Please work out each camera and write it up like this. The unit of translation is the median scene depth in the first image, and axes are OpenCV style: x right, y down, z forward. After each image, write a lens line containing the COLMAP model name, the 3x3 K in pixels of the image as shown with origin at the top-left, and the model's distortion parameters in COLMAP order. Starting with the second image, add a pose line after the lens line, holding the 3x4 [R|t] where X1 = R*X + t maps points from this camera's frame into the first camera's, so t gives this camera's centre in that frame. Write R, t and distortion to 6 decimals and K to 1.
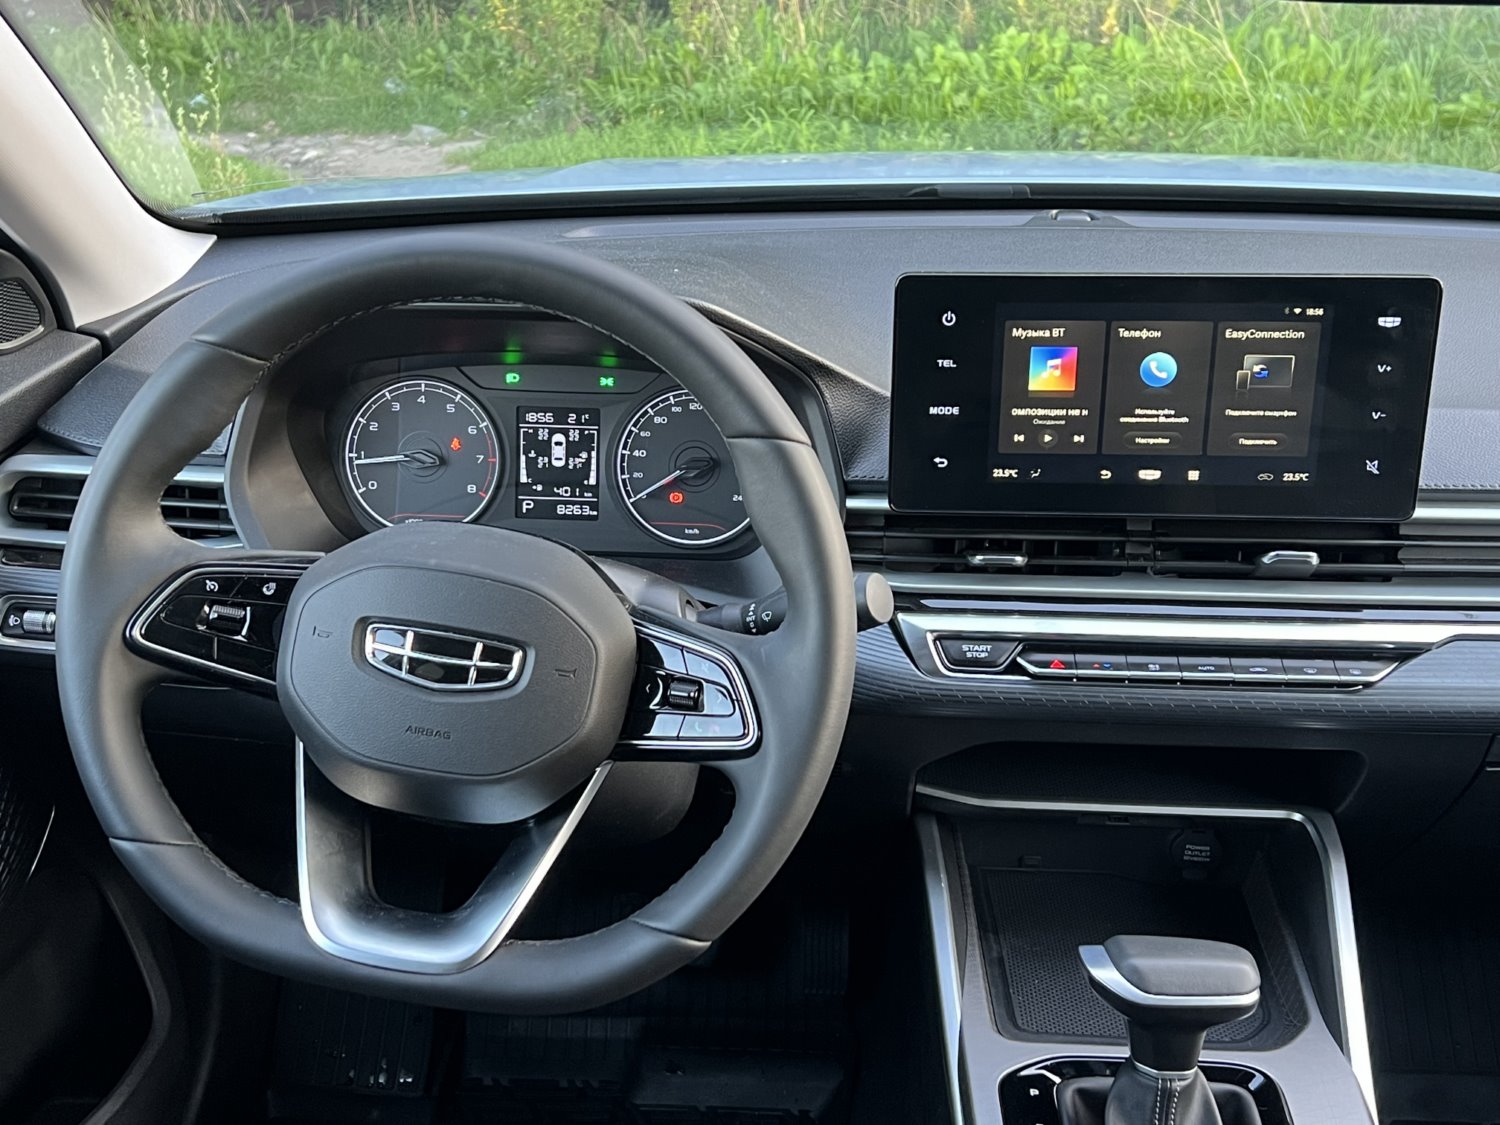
lens RADIAL K [[1679.6, 0, 752.0], [0, 1679.6, 567.1], [0, 0, 1]] dist [0.052174, 0.000000]
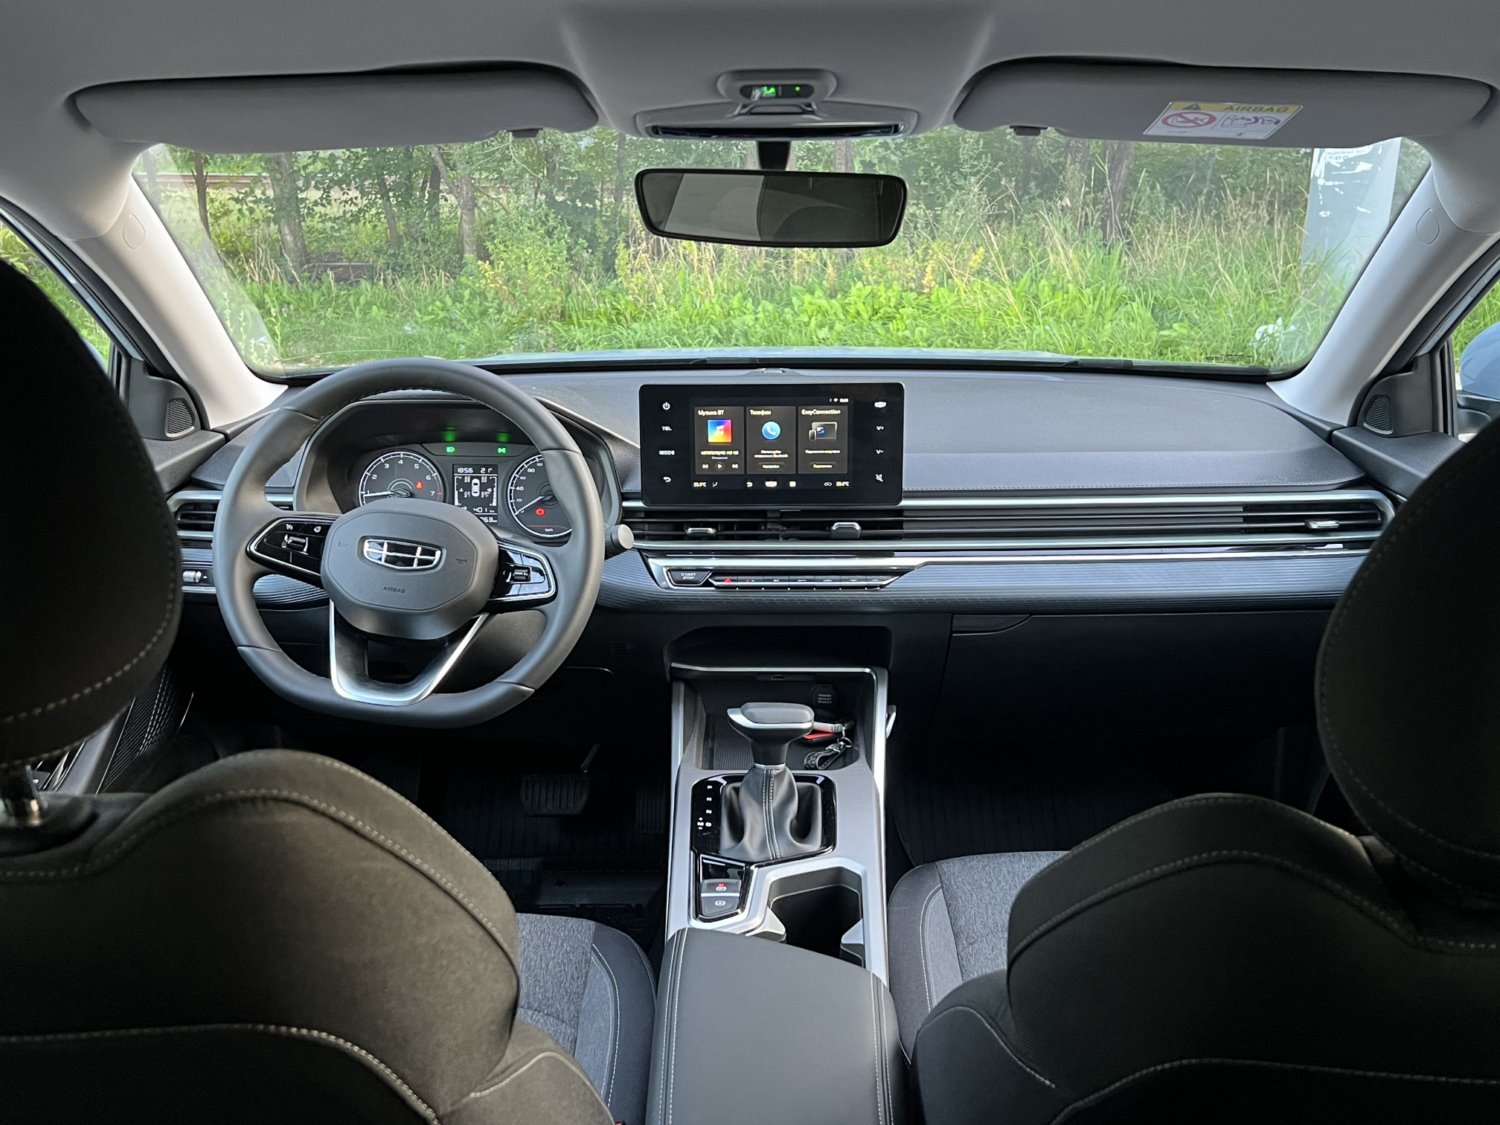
lens RADIAL K [[1357.5, 0, 765.1], [0, 1357.5, 555.9], [0, 0, 1]] dist [0.113357, -0.087097]
pose [[0.998911, -0.019310, 0.042471, 0.152692], [0.024066, 0.993132, -0.114502, 0.203681], [-0.039969, 0.115399, 0.992515, -0.554534]]
